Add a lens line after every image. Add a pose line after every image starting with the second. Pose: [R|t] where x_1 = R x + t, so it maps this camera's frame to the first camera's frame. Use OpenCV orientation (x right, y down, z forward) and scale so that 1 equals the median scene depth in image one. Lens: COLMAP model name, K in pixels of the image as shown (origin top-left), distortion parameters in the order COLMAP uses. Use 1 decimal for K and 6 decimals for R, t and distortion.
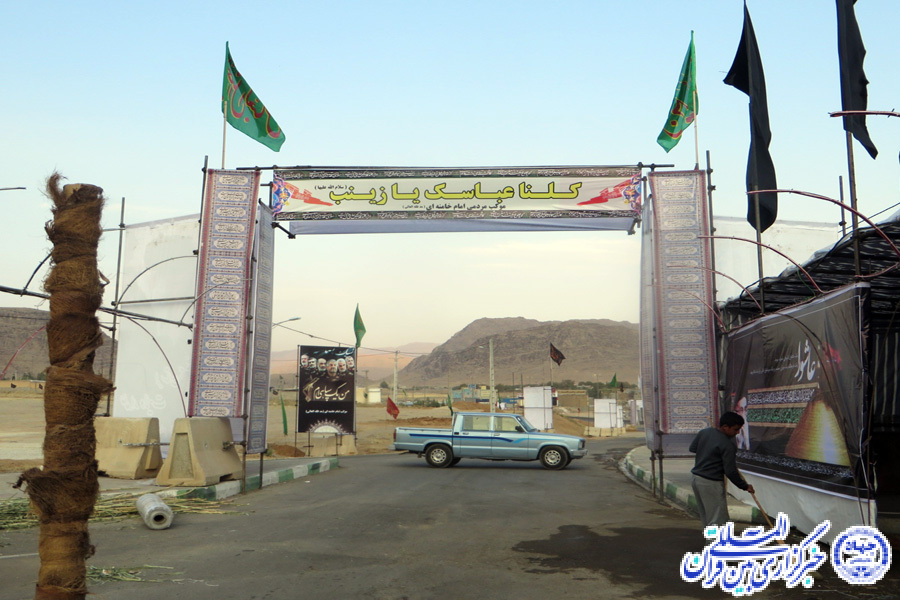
lens RADIAL K [[919.6, 0, 452.7], [0, 919.6, 299.3], [0, 0, 1]] dist [0.015455, 0.000000]
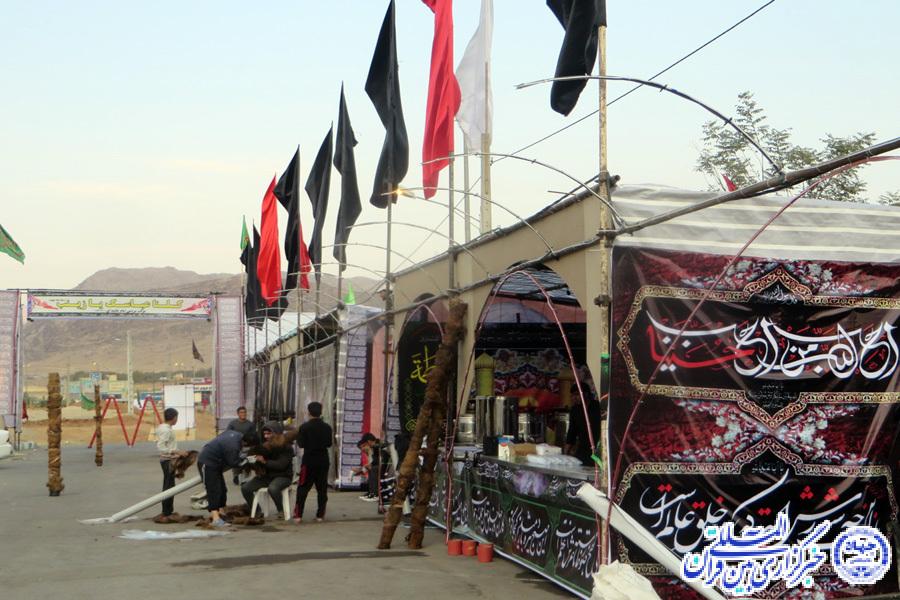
lens RADIAL K [[1417.7, 0, 449.8], [0, 1417.7, 301.9], [0, 0, 1]] dist [-0.058822, 0.000000]
pose [[0.964019, 0.002445, 0.265822, -0.126097], [-0.014403, 0.998969, 0.043047, -0.264246], [-0.265443, -0.045327, 0.963061, -2.202006]]
